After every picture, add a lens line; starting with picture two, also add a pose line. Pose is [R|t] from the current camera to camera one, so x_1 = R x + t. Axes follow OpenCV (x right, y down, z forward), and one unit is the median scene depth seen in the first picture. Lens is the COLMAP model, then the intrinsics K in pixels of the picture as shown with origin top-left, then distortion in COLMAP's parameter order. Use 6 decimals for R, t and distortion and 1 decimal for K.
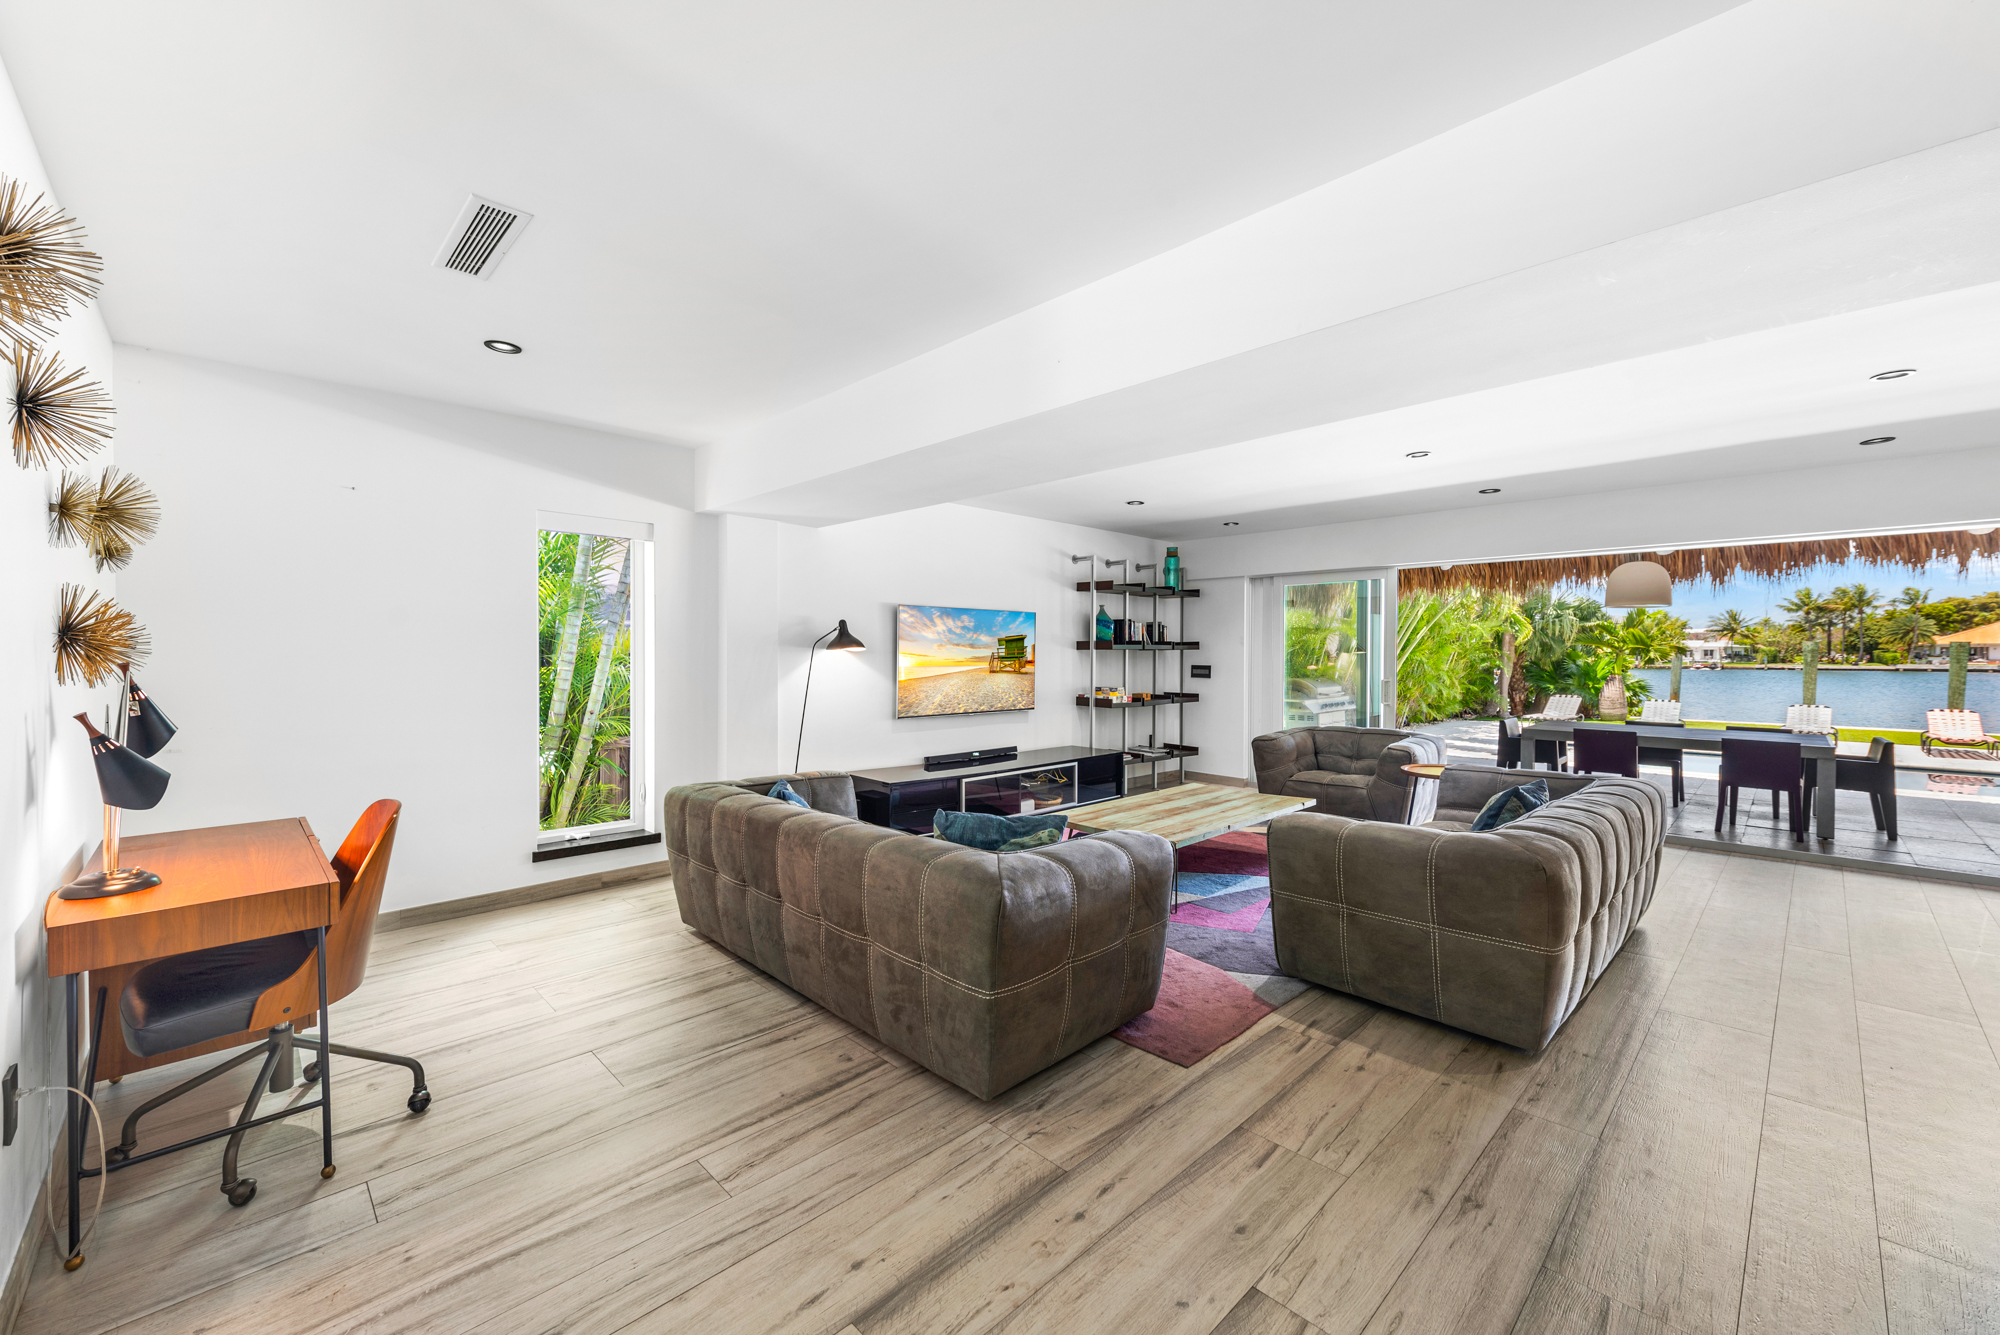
lens RADIAL K [[781.1, 0, 978.5], [0, 781.1, 674.3], [0, 0, 1]] dist [0.013107, -0.000013]
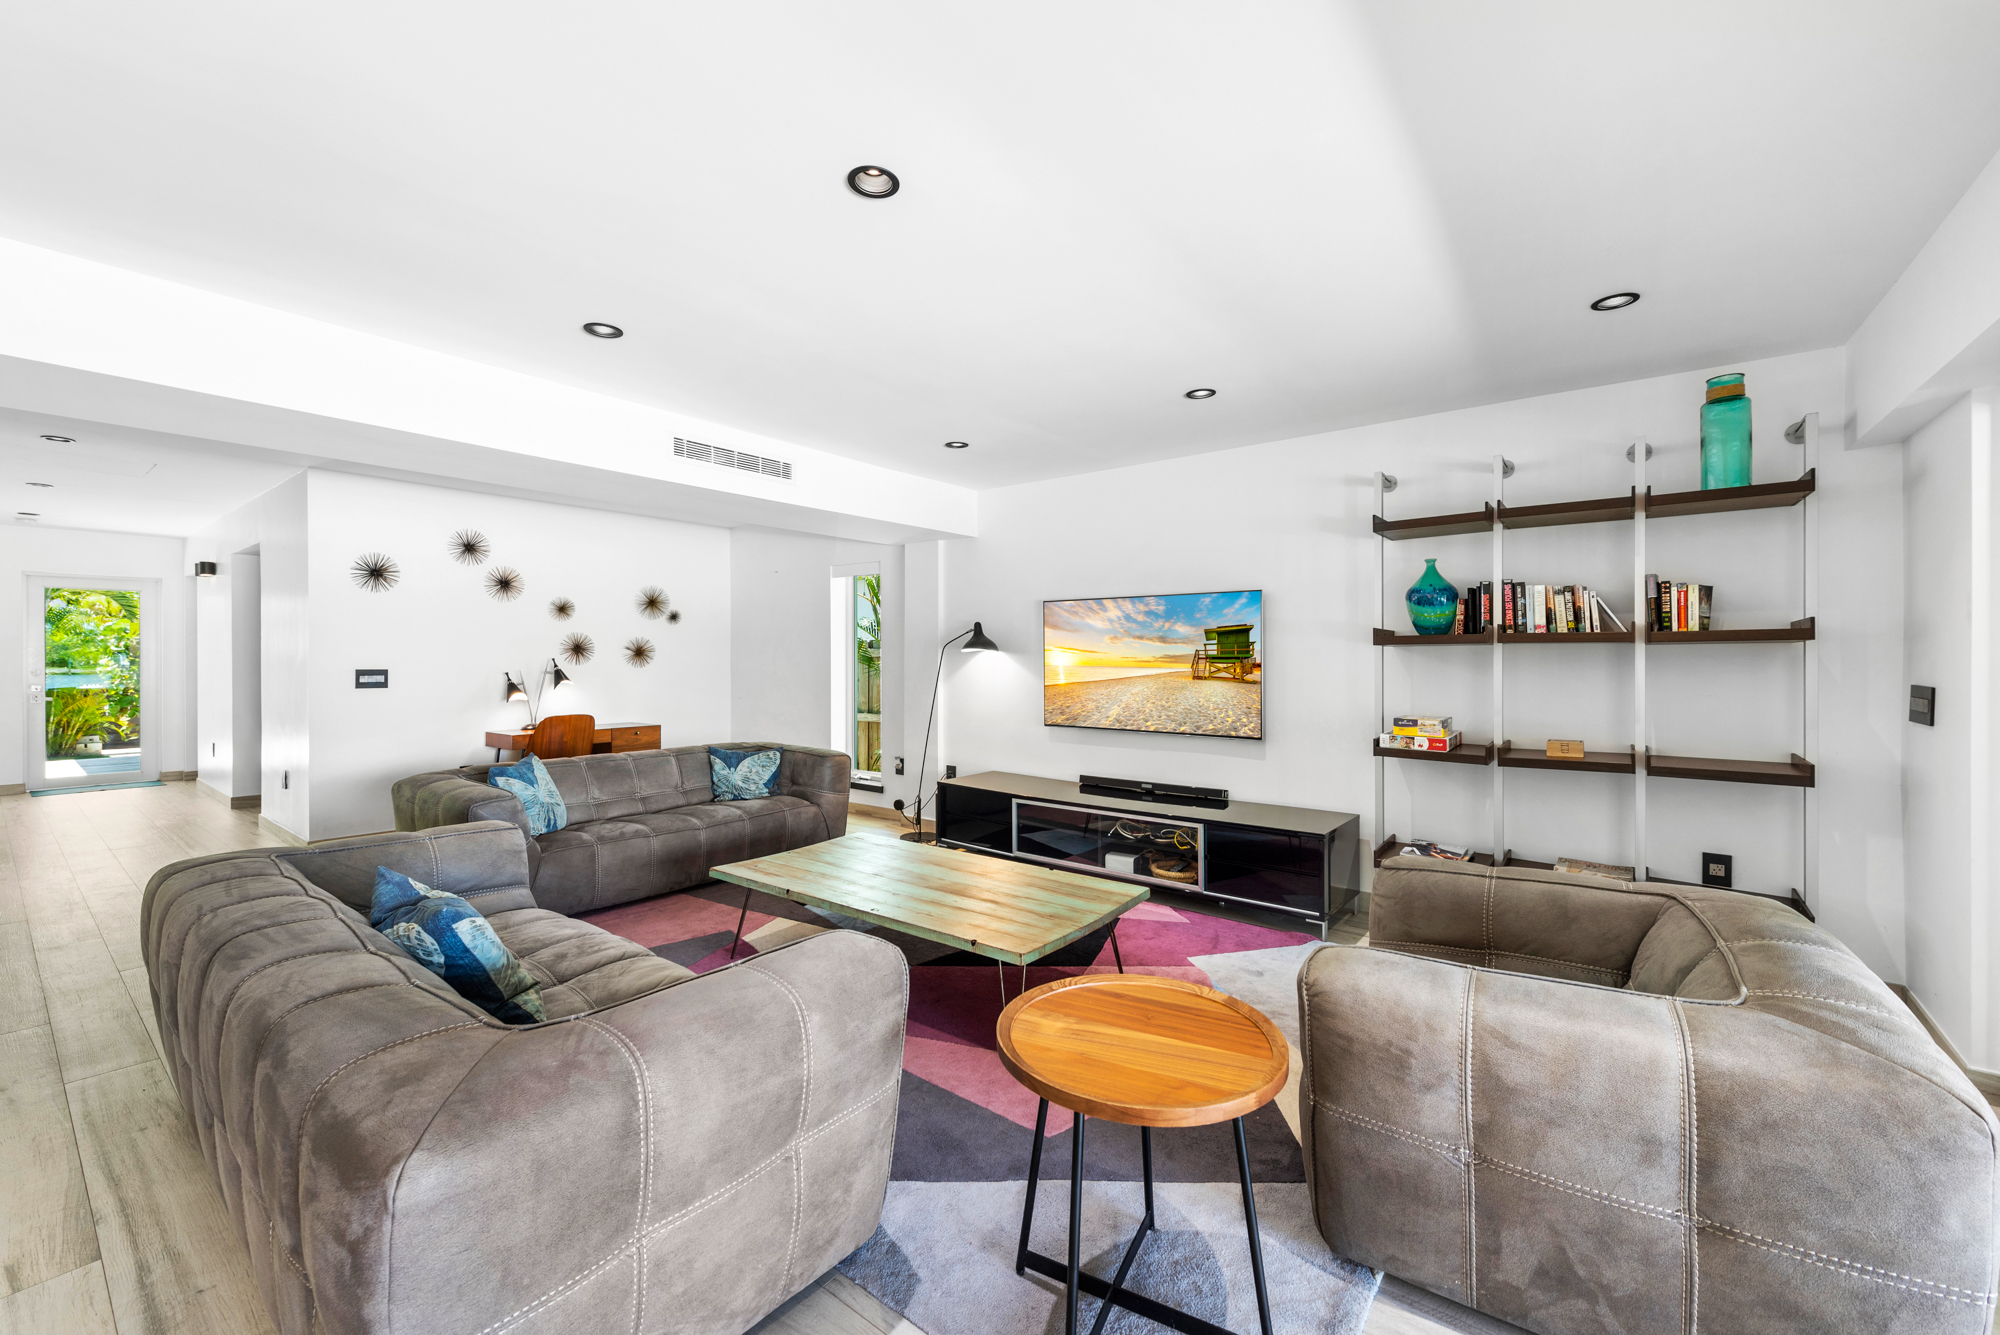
lens RADIAL K [[790.6, 0, 994.8], [0, 790.6, 664.5], [0, 0, 1]] dist [0.012857, -0.000451]
pose [[0.154269, 0.009017, -0.987988, 0.700136], [-0.028071, 0.999595, 0.004740, -0.014397], [0.987630, 0.027003, 0.154459, 0.700676]]
